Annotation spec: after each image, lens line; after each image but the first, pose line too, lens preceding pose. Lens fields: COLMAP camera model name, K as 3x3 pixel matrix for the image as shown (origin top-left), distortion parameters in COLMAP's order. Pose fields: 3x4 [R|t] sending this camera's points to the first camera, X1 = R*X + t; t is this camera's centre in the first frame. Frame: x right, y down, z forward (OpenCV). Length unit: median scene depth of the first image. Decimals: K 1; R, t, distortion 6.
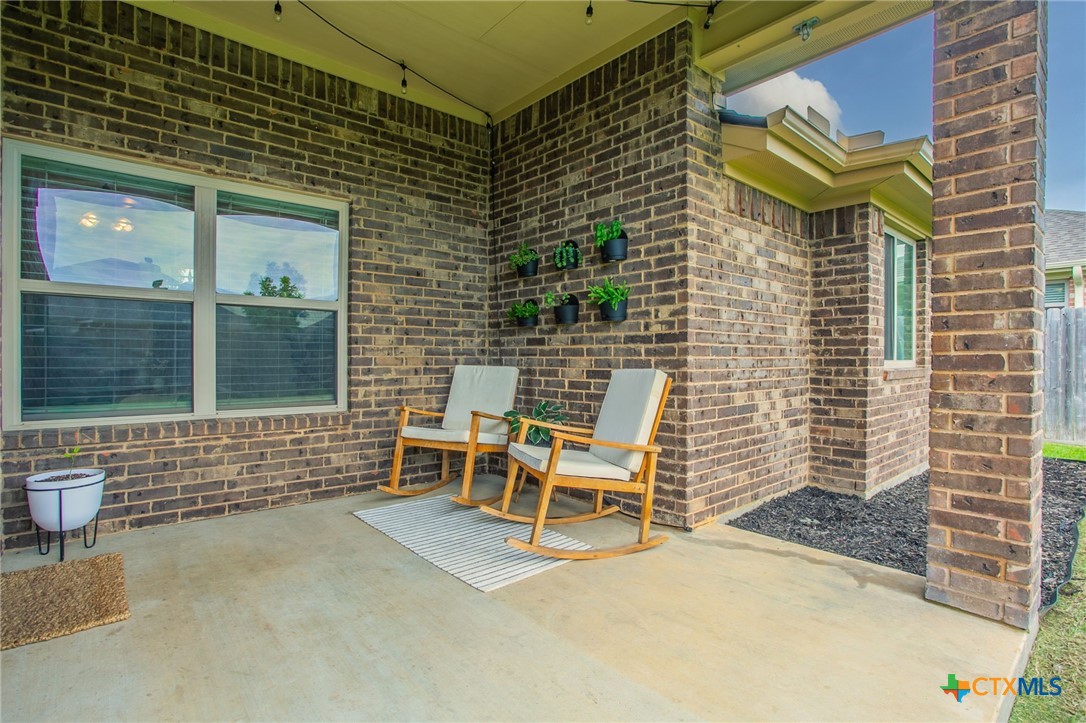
lens RADIAL K [[510.4, 0, 551.2], [0, 510.4, 364.8], [0, 0, 1]] dist [-0.000012, 0.000358]
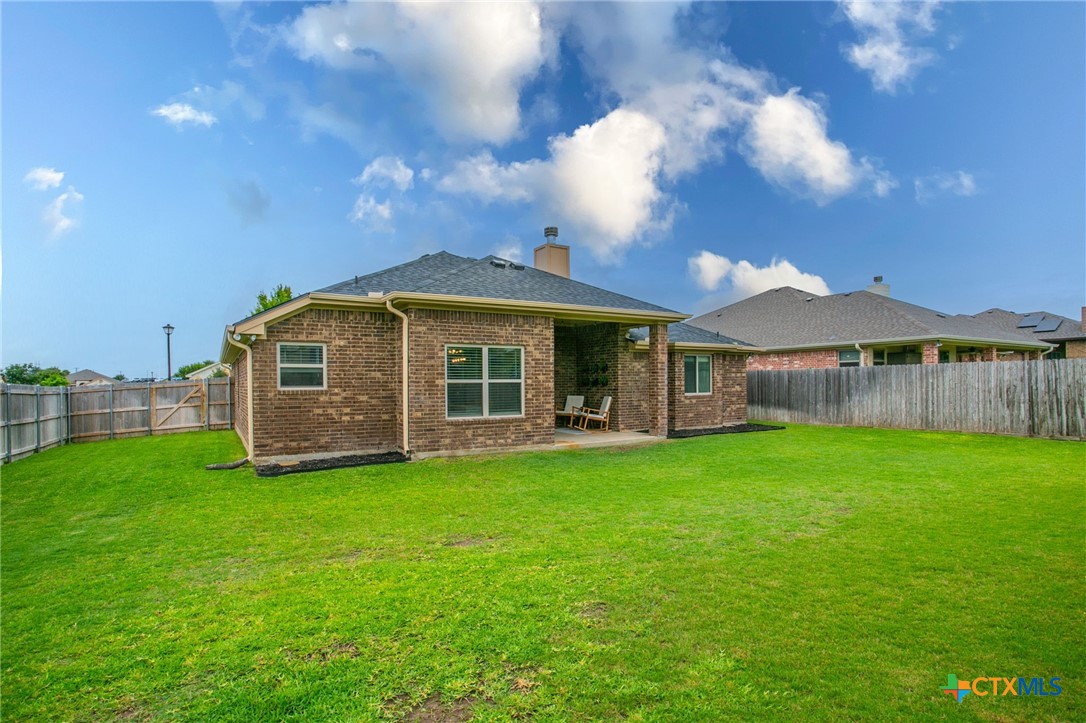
lens RADIAL K [[510.4, 0, 551.2], [0, 510.4, 364.8], [0, 0, 1]] dist [-0.000012, 0.000358]
pose [[0.982763, -0.021669, -0.183597, 0.465637], [0.013290, 0.998818, -0.046745, -0.061273], [0.184393, 0.043499, 0.981889, -3.274901]]
